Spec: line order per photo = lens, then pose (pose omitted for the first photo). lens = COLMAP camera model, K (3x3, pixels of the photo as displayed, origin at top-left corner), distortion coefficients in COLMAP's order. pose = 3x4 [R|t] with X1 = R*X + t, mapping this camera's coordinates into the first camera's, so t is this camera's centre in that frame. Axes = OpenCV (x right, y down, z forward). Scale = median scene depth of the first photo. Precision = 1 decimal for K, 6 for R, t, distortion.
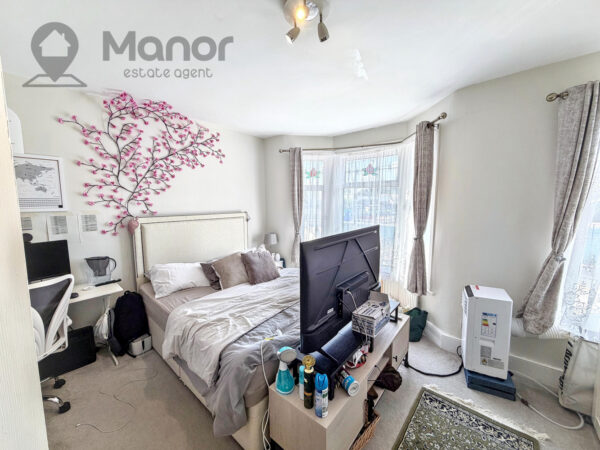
lens RADIAL K [[241.5, 0, 300.3], [0, 241.5, 226.6], [0, 0, 1]] dist [0.006513, -0.000961]
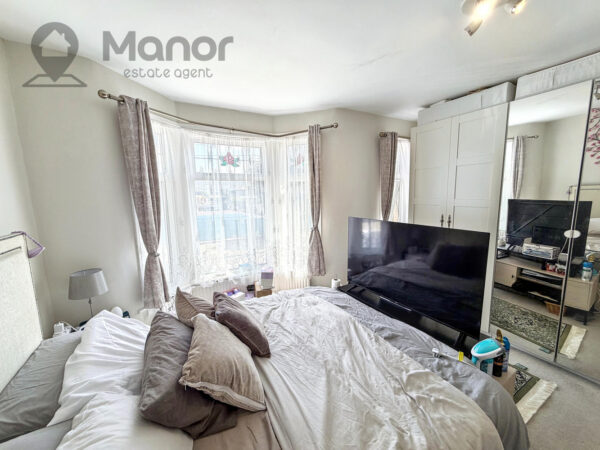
lens RADIAL K [[241.5, 0, 298.3], [0, 241.5, 225.8], [0, 0, 1]] dist [0.006513, -0.000961]
pose [[0.323339, -0.128675, 0.937494, -0.445356], [0.125029, 0.987835, 0.092462, -0.055421], [-0.937987, 0.087317, 0.335494, 0.514498]]
